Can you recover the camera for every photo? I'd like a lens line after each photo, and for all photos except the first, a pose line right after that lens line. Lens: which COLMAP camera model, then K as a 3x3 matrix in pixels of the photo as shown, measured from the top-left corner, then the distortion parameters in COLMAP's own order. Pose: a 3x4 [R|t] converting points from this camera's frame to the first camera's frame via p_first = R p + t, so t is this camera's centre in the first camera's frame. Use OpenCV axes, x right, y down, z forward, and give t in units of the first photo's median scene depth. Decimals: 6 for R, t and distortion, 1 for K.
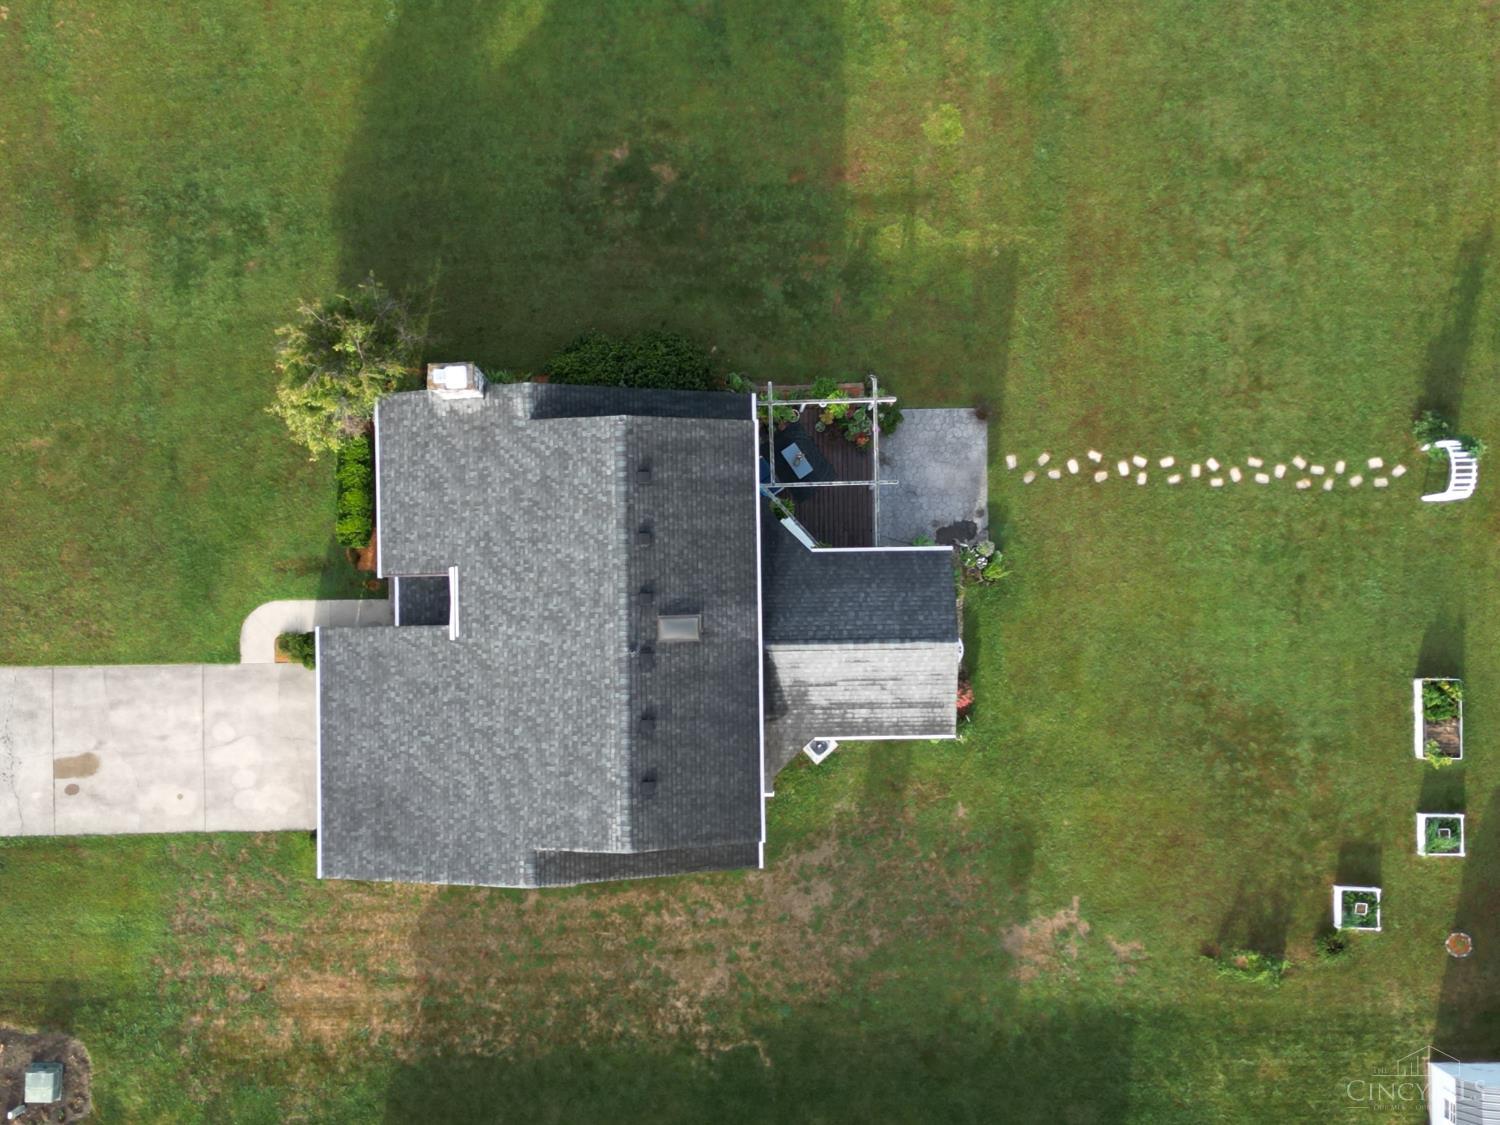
lens RADIAL K [[2063.5, 0, 750.0], [0, 2063.5, 562.5], [0, 0, 1]] dist [0.167647, -0.711113]
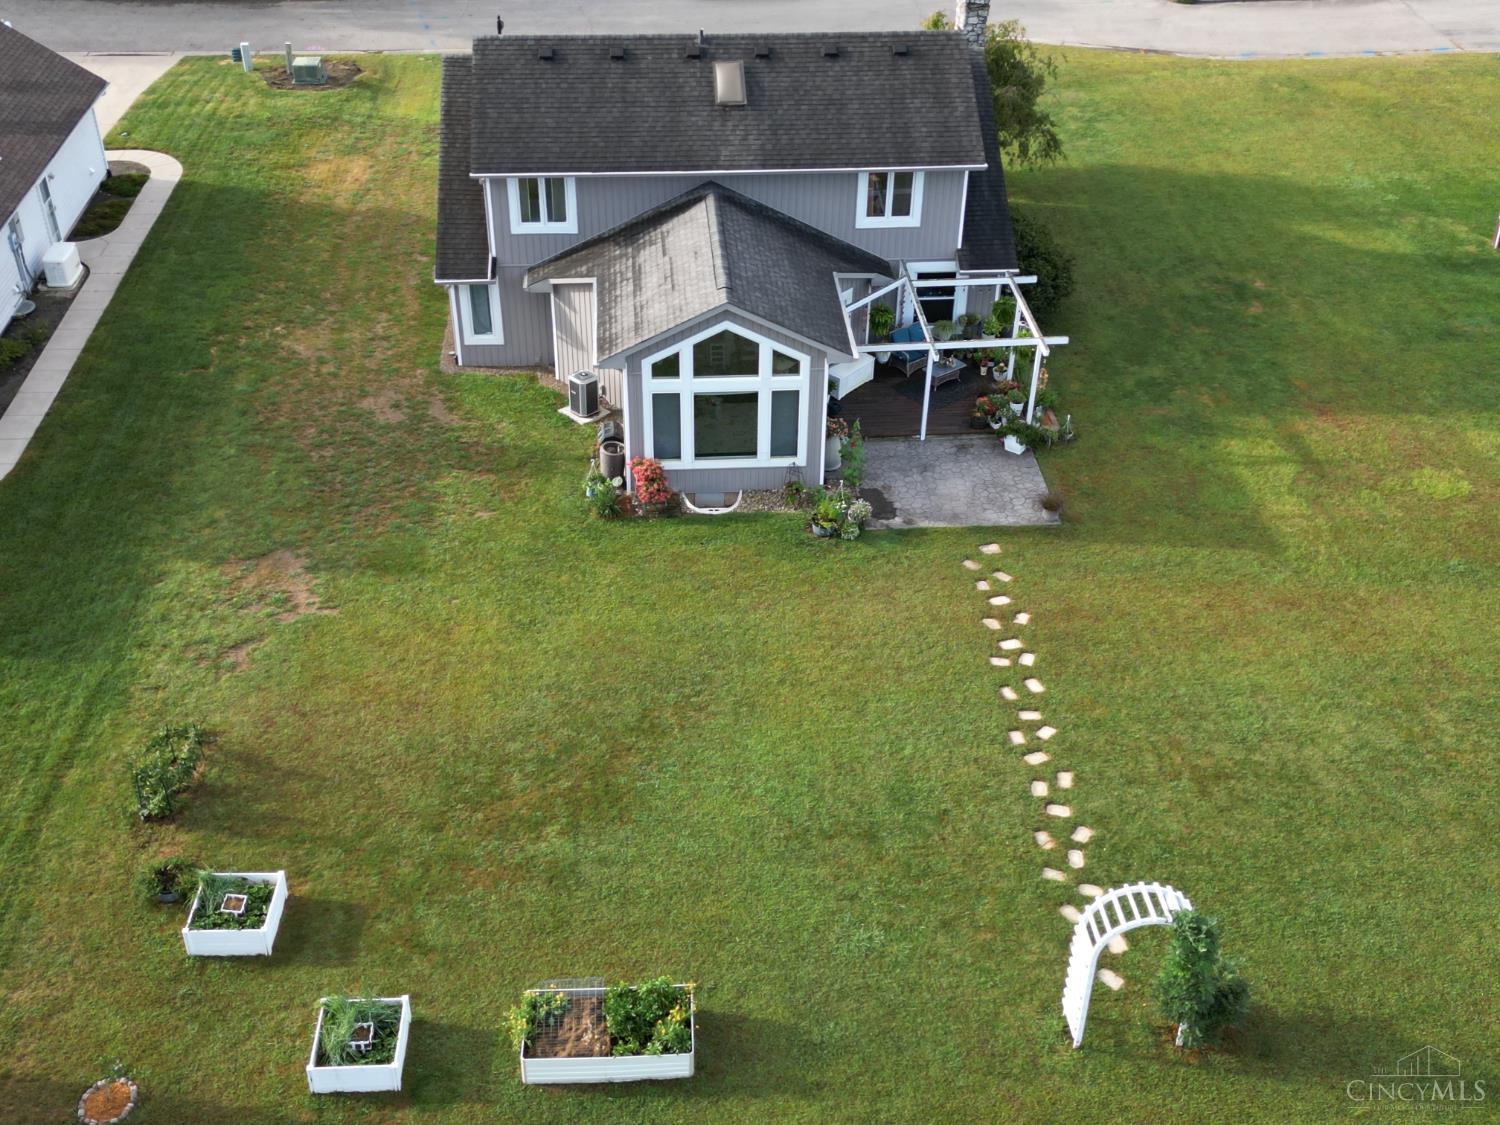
lens RADIAL K [[1661.4, 0, 726.5], [0, 1661.4, 559.7], [0, 0, 1]] dist [0.080658, -0.000714]
pose [[0.046686, 0.559071, -0.827804, 0.580516], [-0.998811, 0.037760, -0.030829, 0.055556], [0.014022, 0.828259, 0.560169, 0.694916]]
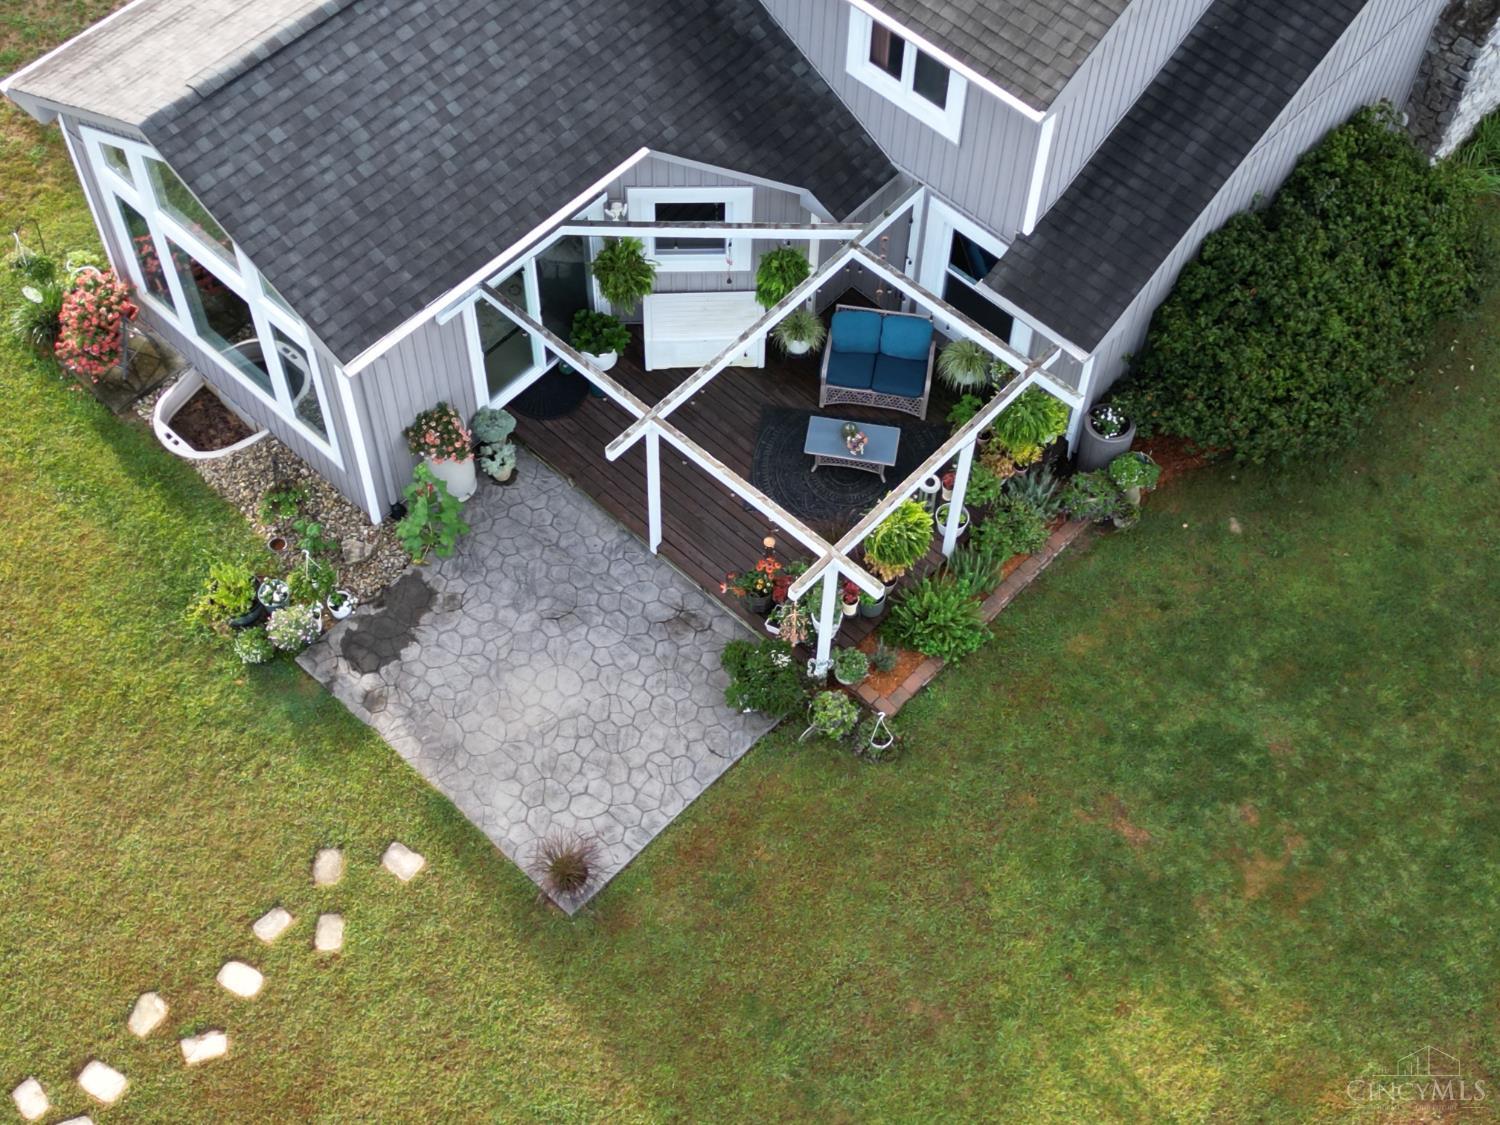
lens RADIAL K [[2063.5, 0, 750.0], [0, 2063.5, 562.5], [0, 0, 1]] dist [0.167647, -0.711113]
pose [[-0.697211, 0.585610, -0.413470, 0.195866], [-0.716742, -0.580196, 0.386852, -0.186933], [-0.013349, 0.566069, 0.824250, 0.705200]]
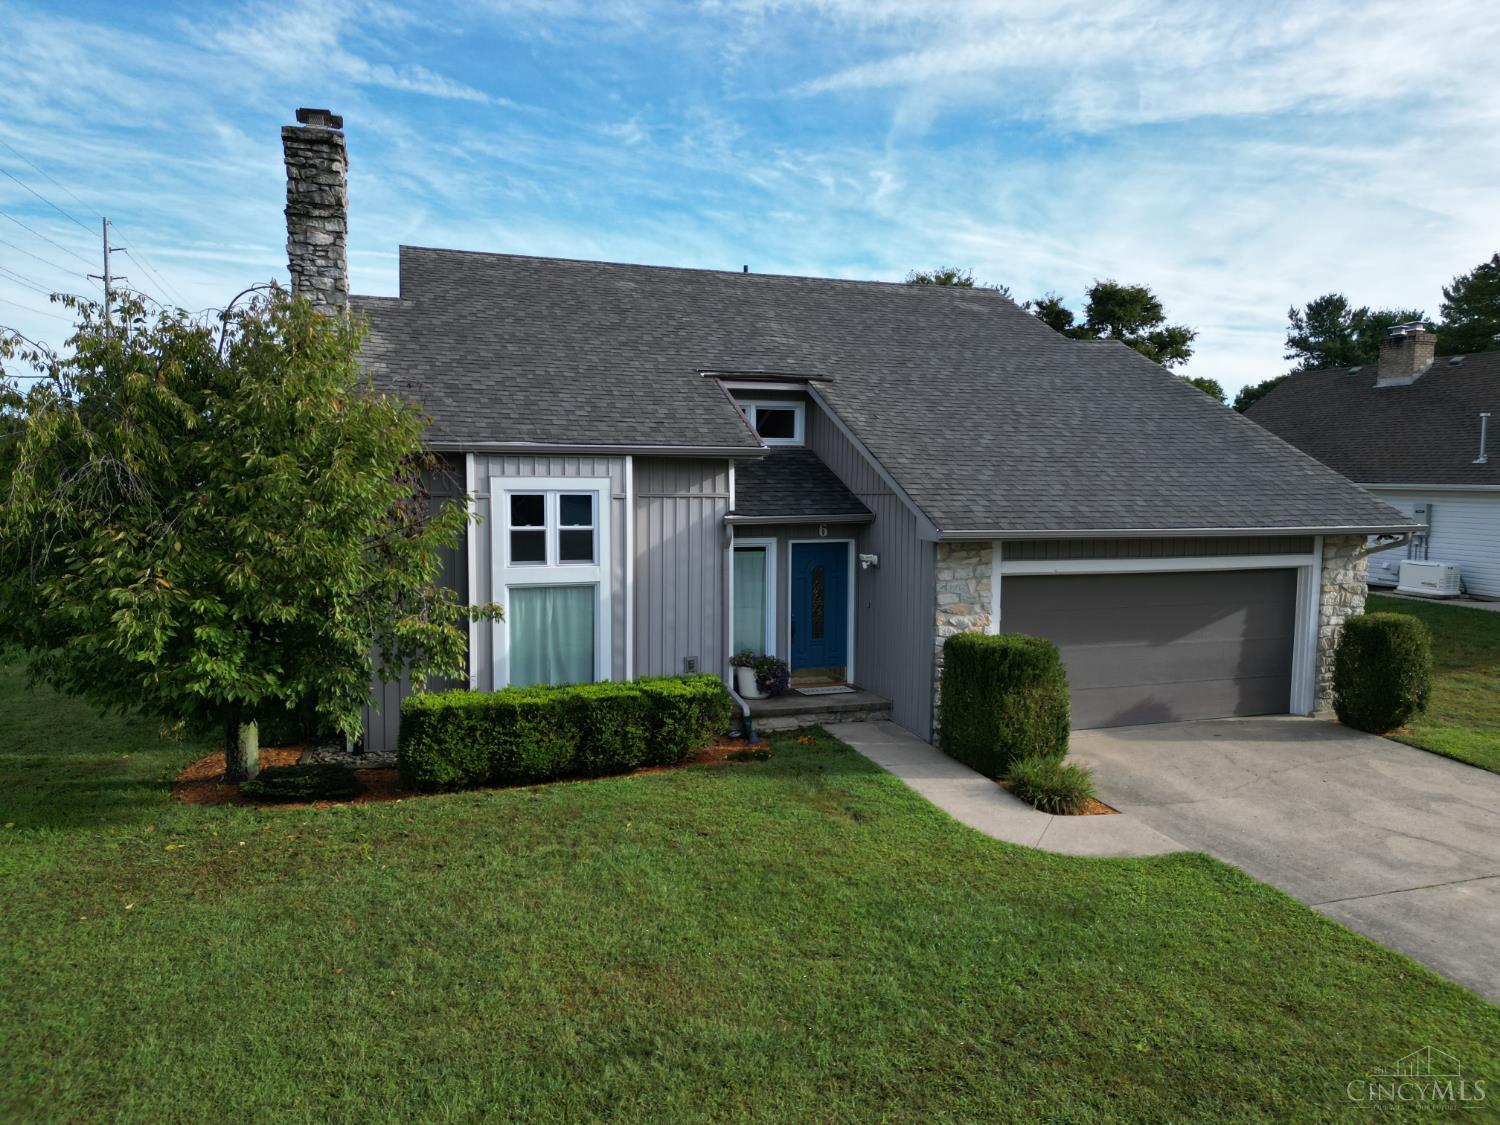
lens RADIAL K [[1052.0, 0, 750.0], [0, 1052.0, 562.5], [0, 0, 1]] dist [0.048329, -0.005730]
pose [[-0.316124, -0.068053, 0.946274, -0.369915], [0.948576, -0.005423, 0.316503, -0.062665], [-0.016407, 0.997667, 0.066268, 0.949812]]
